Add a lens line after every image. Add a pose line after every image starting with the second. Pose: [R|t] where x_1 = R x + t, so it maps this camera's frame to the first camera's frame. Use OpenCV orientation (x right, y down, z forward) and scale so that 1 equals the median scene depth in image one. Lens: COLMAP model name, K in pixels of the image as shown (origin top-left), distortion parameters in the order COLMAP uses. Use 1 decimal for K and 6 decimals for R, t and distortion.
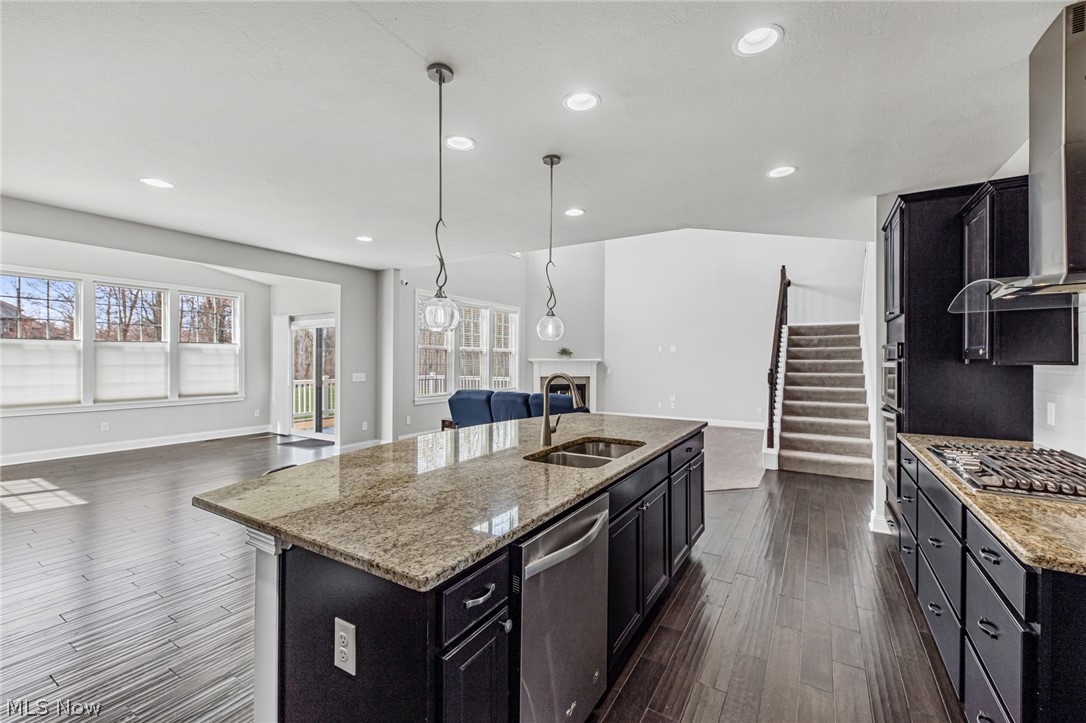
lens RADIAL K [[456.4, 0, 543.0], [0, 456.4, 361.5], [0, 0, 1]] dist [0.001385, 0.000125]
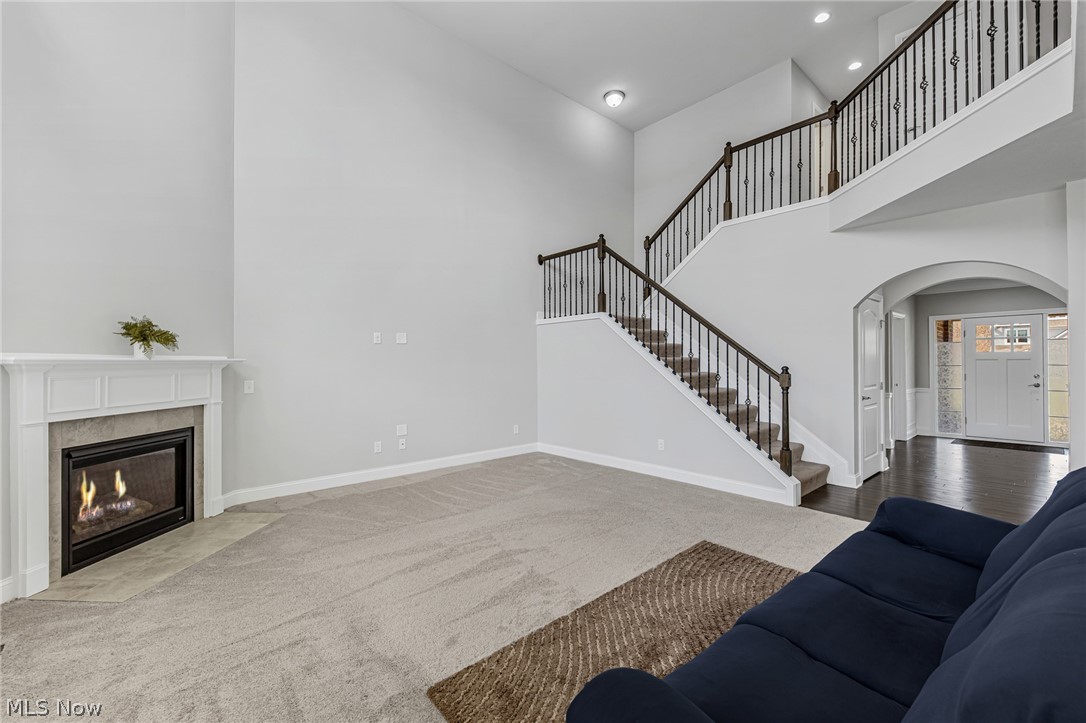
lens RADIAL K [[456.4, 0, 543.0], [0, 456.4, 361.5], [0, 0, 1]] dist [0.001385, 0.000125]
pose [[0.274569, -0.007162, 0.961541, -0.103886], [0.009902, 0.999940, 0.004621, -0.000067], [-0.961516, 0.008253, 0.274624, 0.391209]]
